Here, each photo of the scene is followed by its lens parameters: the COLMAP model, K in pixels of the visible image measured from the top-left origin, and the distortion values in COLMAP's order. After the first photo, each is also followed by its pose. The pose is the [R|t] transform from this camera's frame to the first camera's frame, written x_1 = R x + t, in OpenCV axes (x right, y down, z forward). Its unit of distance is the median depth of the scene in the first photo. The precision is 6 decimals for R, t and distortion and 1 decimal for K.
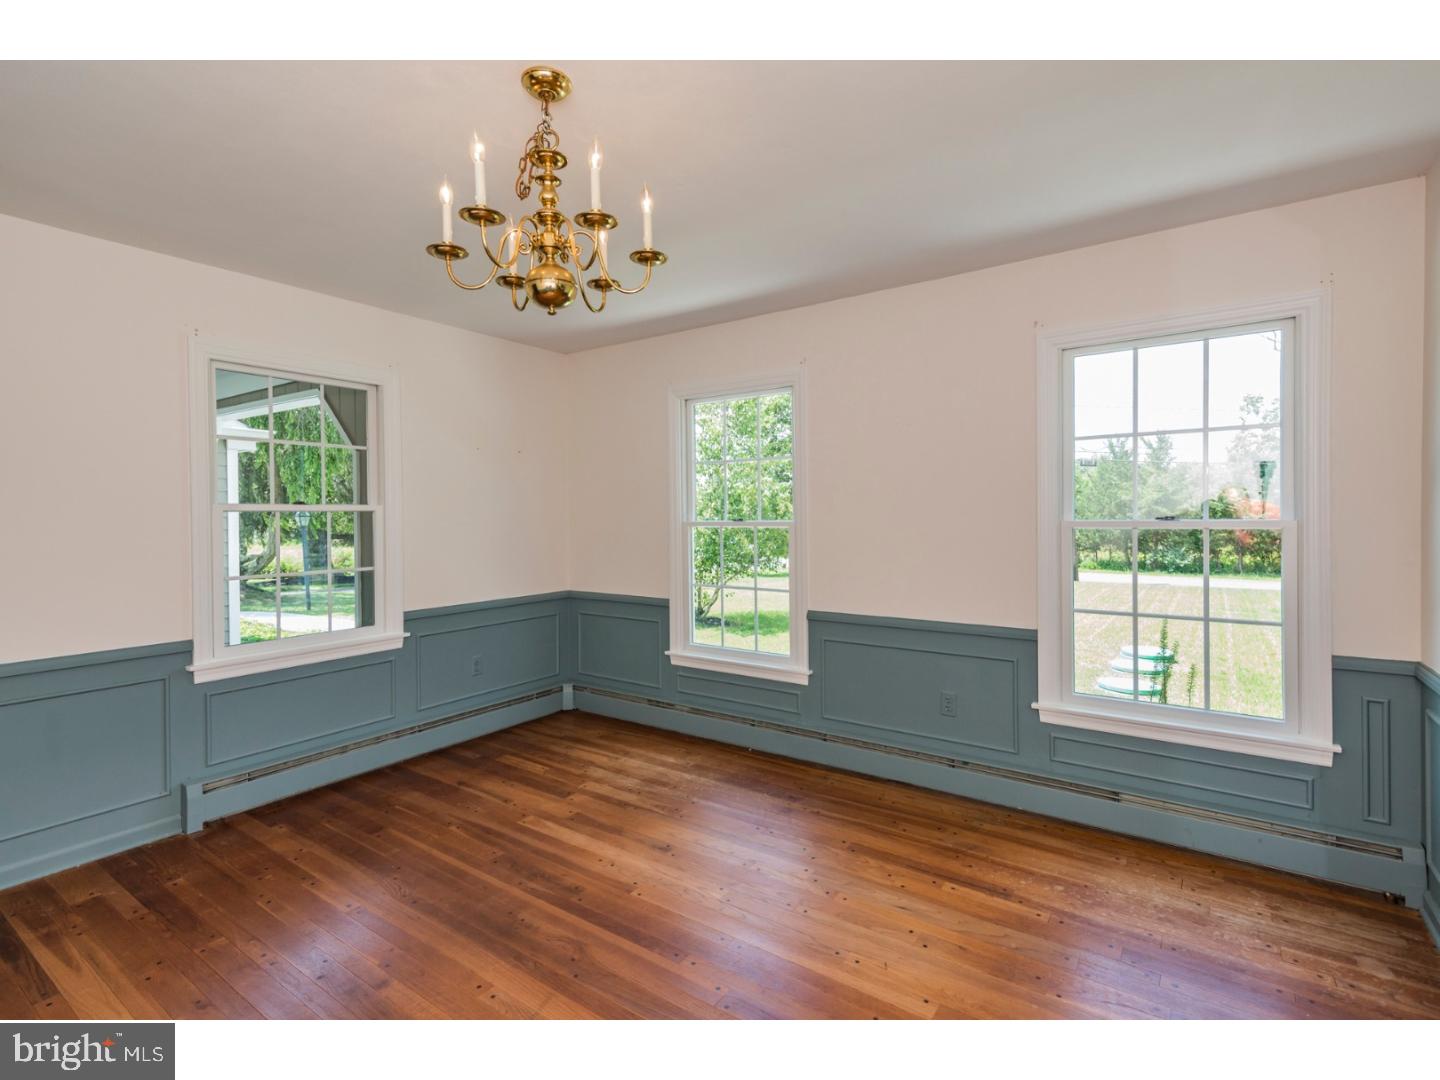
lens RADIAL K [[685.8, 0, 712.4], [0, 685.8, 505.4], [0, 0, 1]] dist [0.014635, -0.000821]
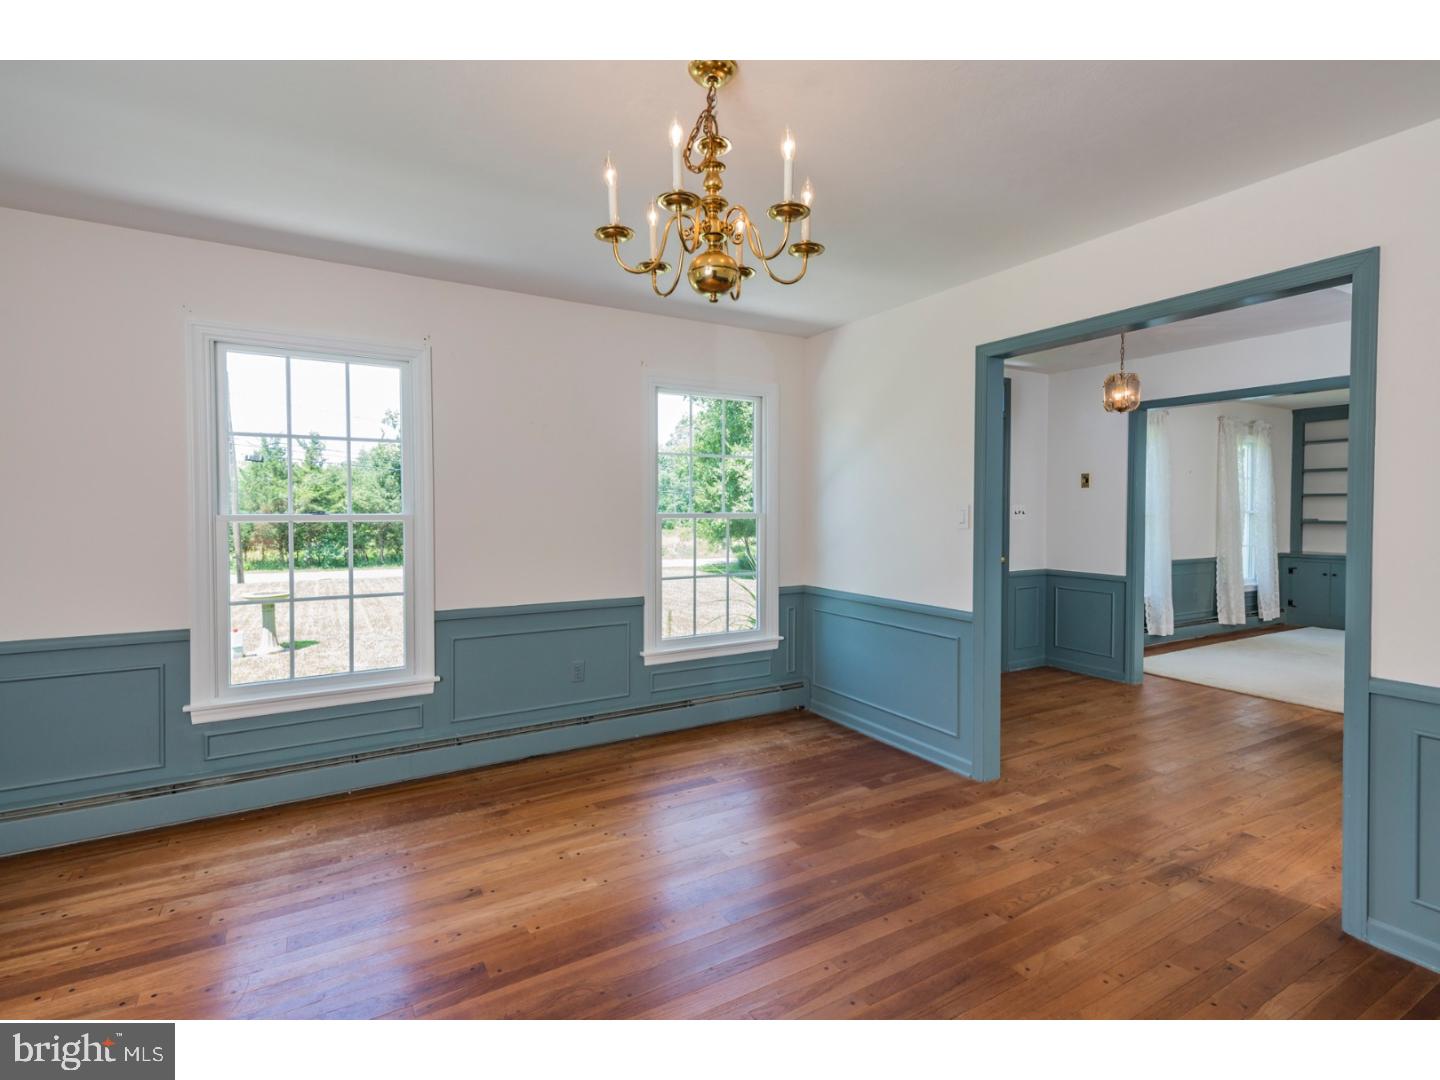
lens RADIAL K [[676.8, 0, 719.2], [0, 676.8, 528.4], [0, 0, 1]] dist [0.038305, -0.017174]
pose [[0.410628, -0.015891, 0.911665, -0.556087], [-0.016186, 0.999564, 0.024714, 0.015848], [-0.911659, -0.024905, 0.410191, 0.303193]]
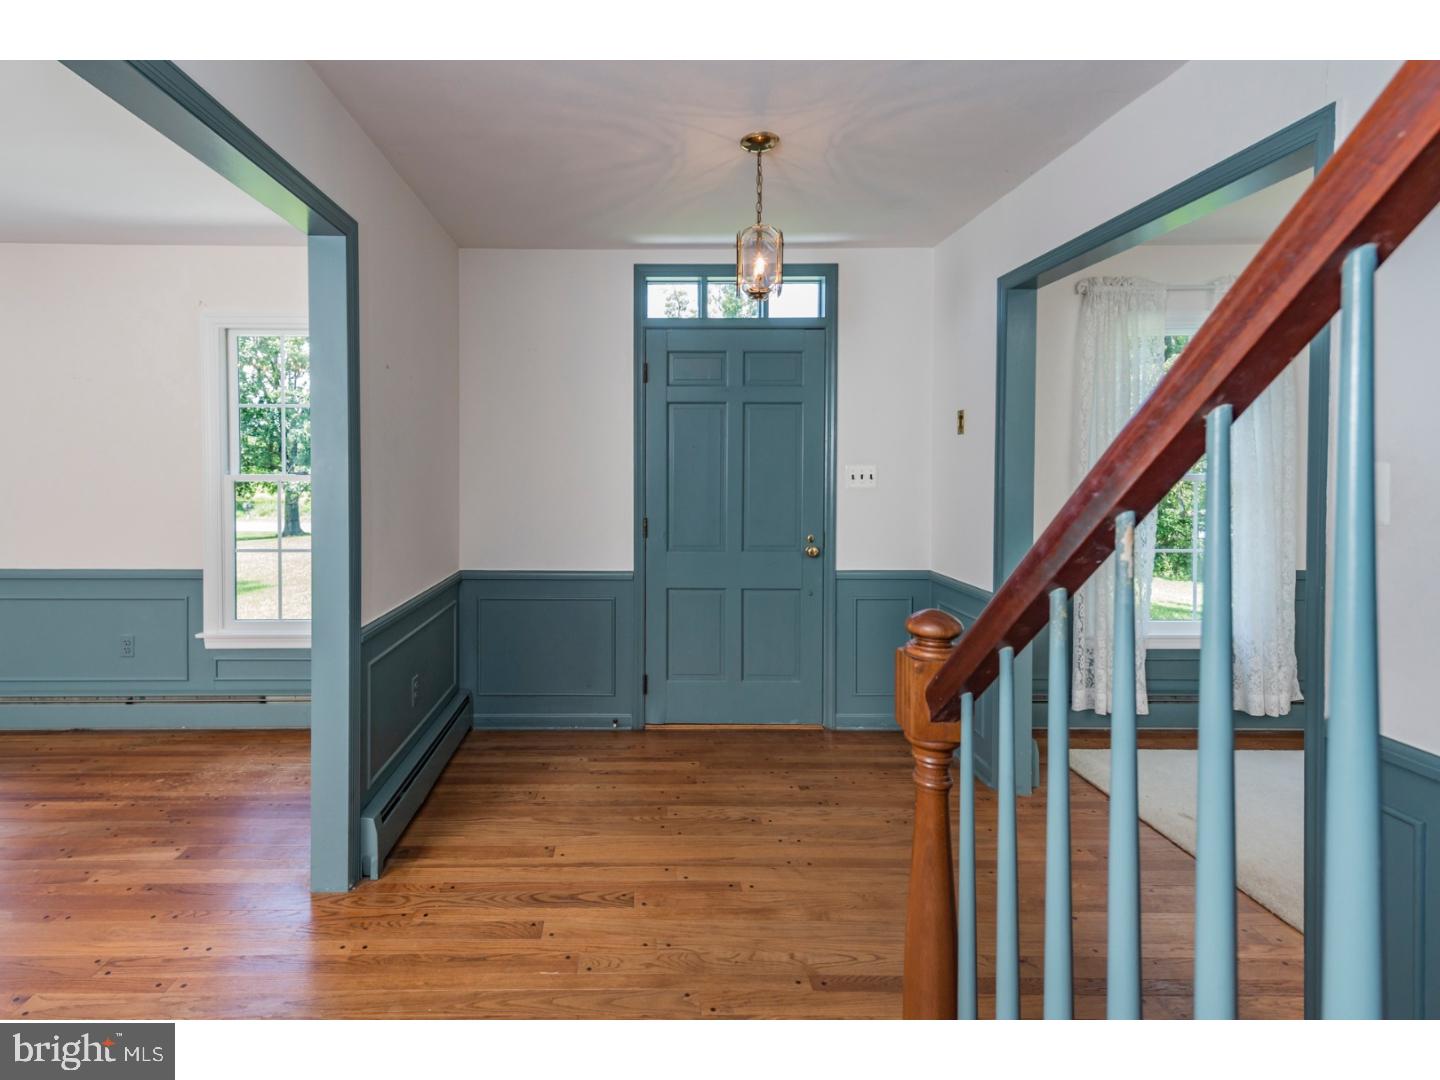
lens RADIAL K [[715.3, 0, 639.3], [0, 715.3, 485.2], [0, 0, 1]] dist [0.015113, -0.000275]
pose [[0.814505, -0.004758, 0.580138, 0.321092], [-0.014529, 0.999485, 0.028596, -0.005634], [-0.579975, -0.031720, 0.814016, -0.345751]]
